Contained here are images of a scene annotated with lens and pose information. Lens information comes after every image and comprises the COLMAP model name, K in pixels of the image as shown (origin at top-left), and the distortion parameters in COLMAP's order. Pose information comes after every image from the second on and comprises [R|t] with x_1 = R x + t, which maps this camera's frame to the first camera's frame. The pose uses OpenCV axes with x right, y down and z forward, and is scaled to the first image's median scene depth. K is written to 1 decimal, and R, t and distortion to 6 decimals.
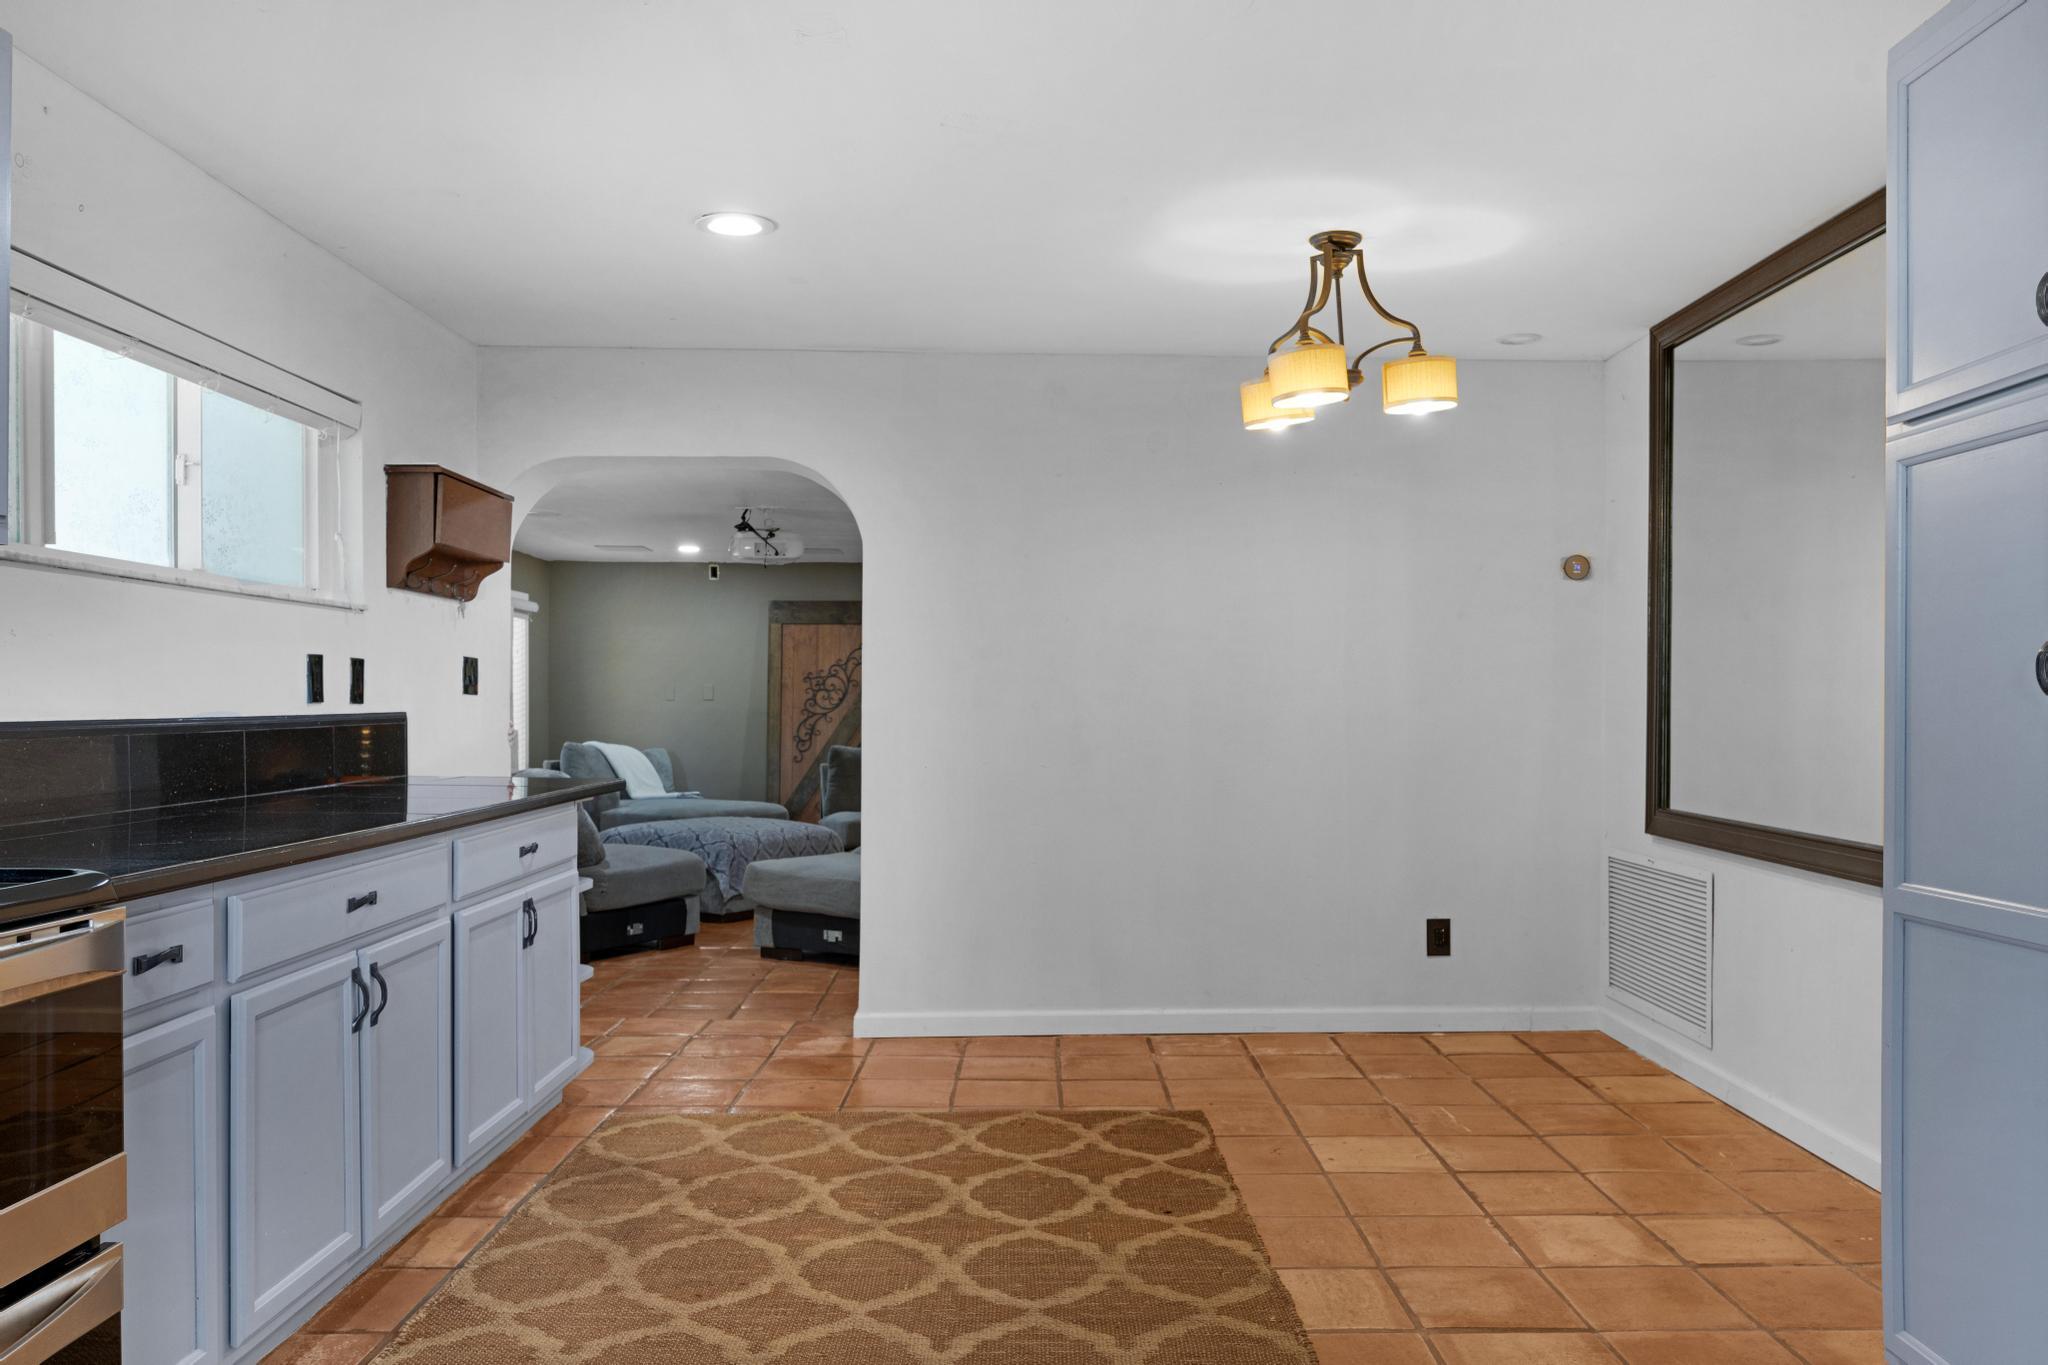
lens RADIAL K [[1547.8, 0, 1027.9], [0, 1547.8, 702.5], [0, 0, 1]] dist [-0.006326, 0.000852]
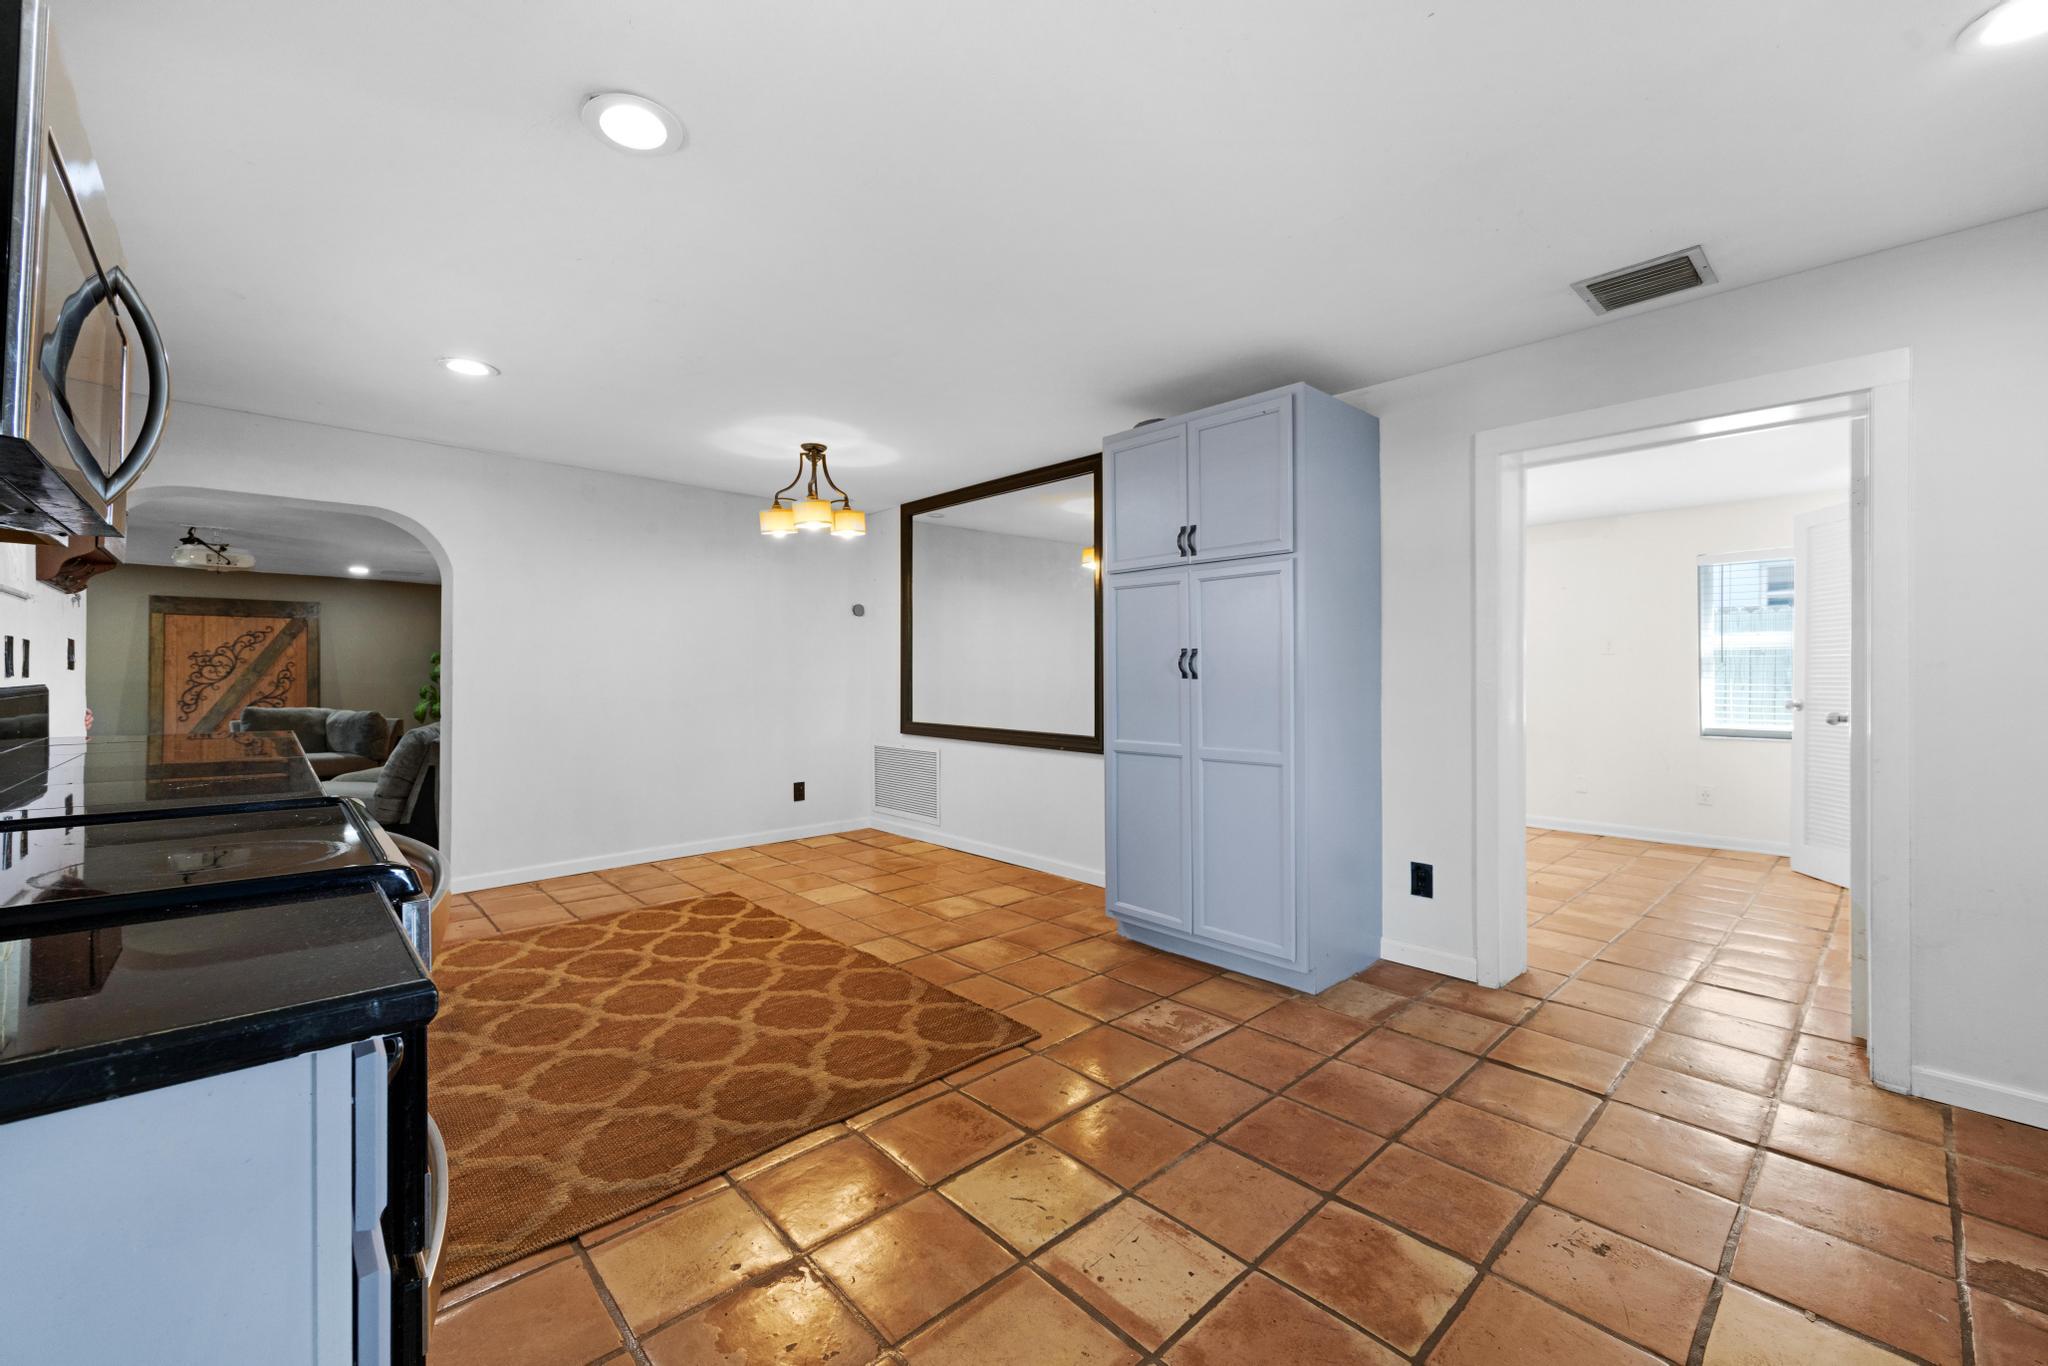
lens RADIAL K [[834.4, 0, 1033.2], [0, 834.4, 662.1], [0, 0, 1]] dist [0.002508, 0.000282]
pose [[0.728795, 0.008063, 0.684684, -0.347956], [0.001599, 0.999908, -0.013477, -0.001175], [-0.684730, 0.010916, 0.728715, 0.005210]]
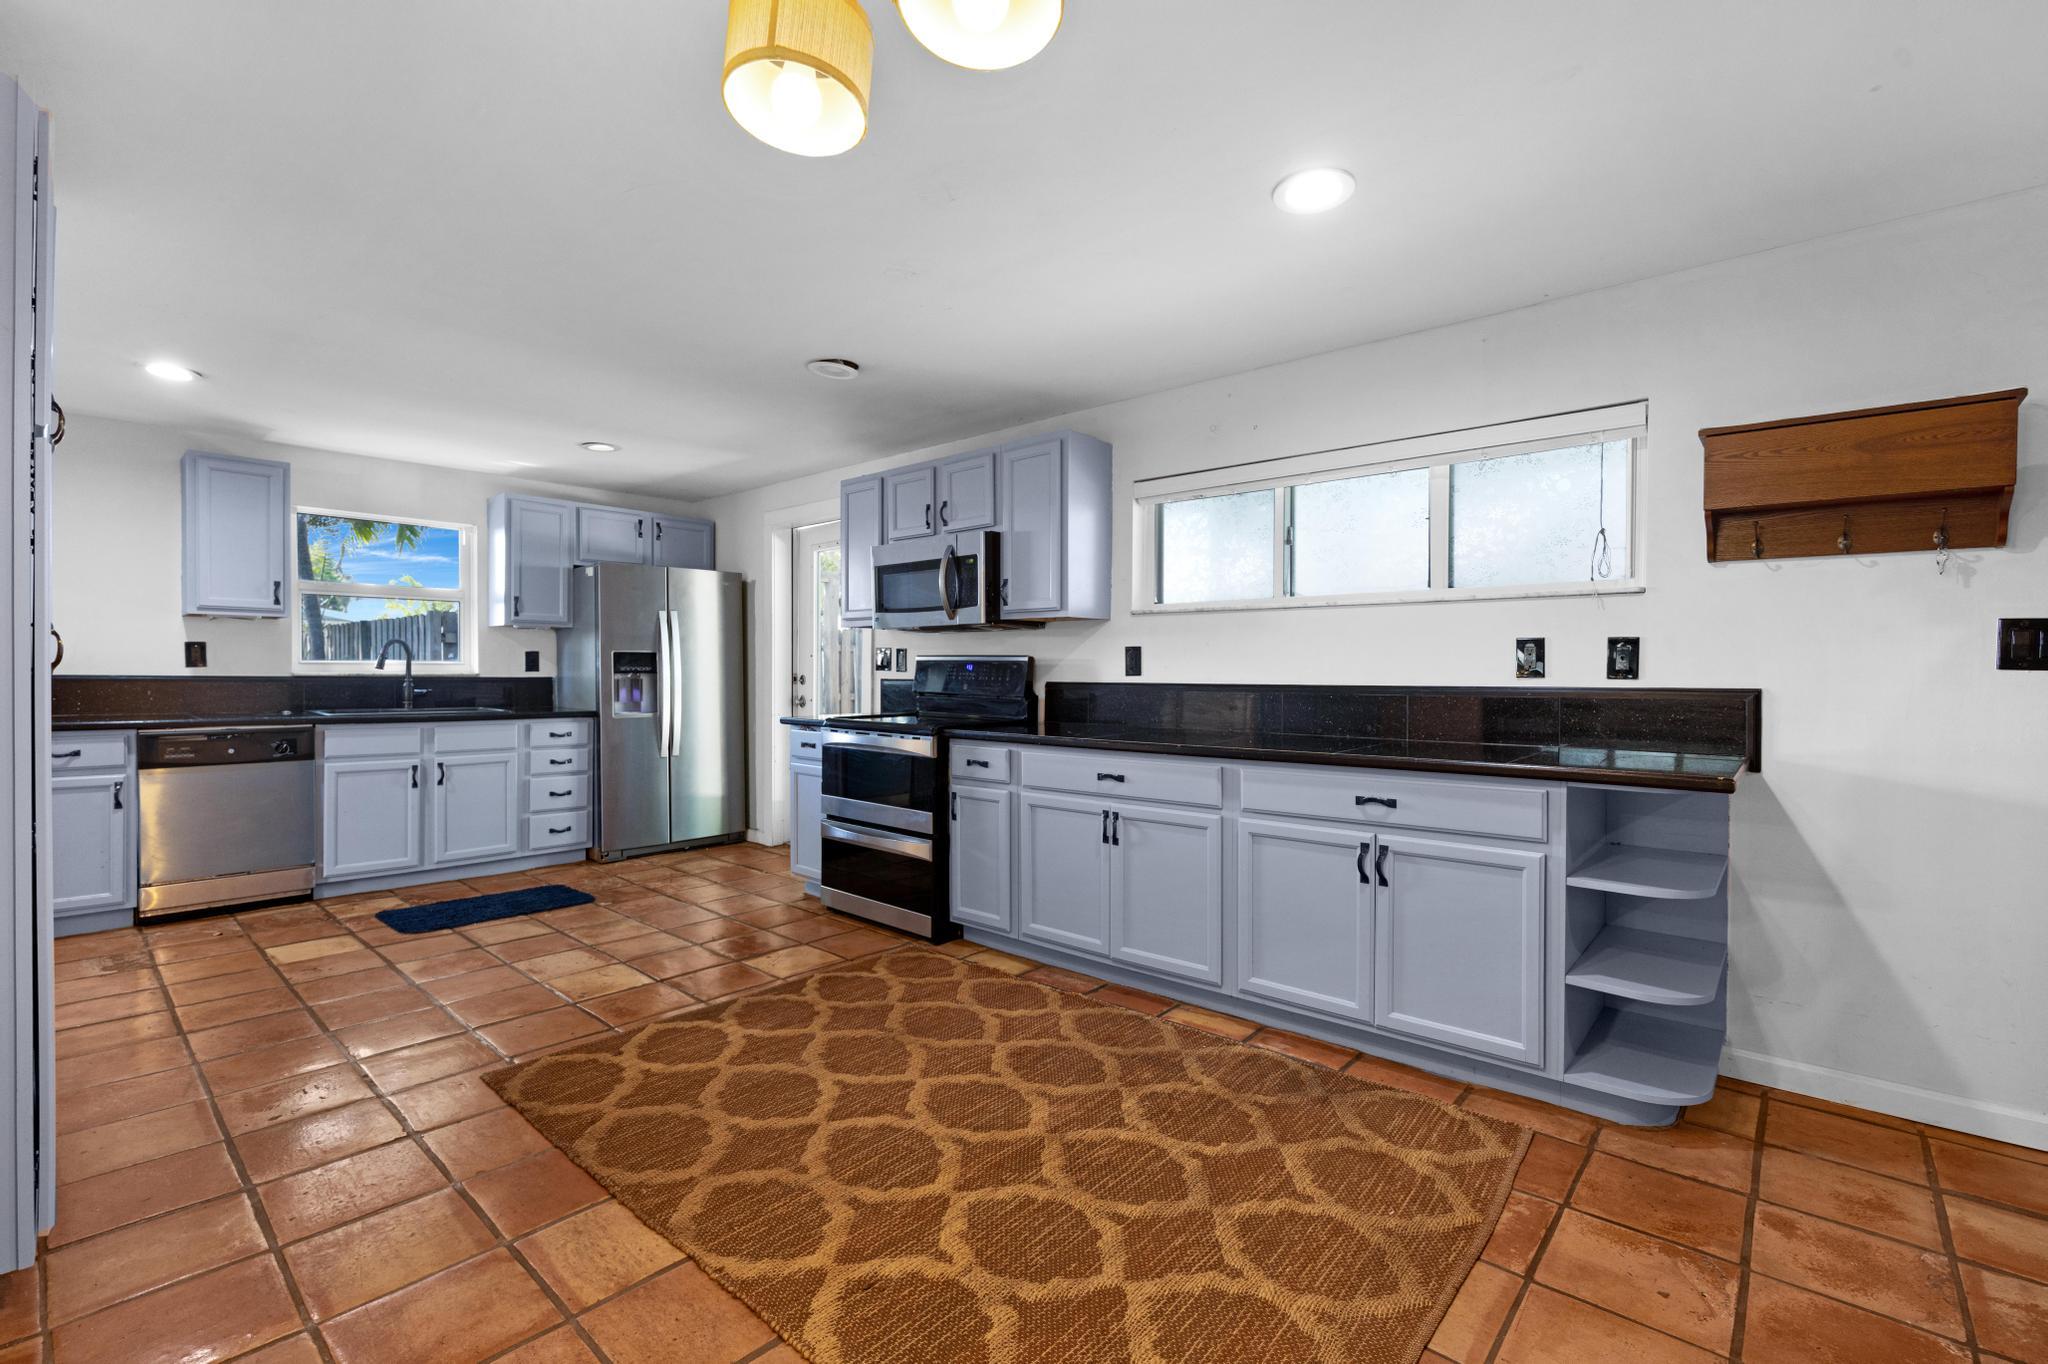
lens RADIAL K [[885.1, 0, 1025.7], [0, 885.1, 680.3], [0, 0, 1]] dist [-0.019886, -0.000202]
pose [[-0.661574, -0.001195, -0.749879, 0.344252], [-0.007289, 0.999962, 0.004837, 0.002672], [0.749844, 0.008666, -0.661558, 1.220313]]
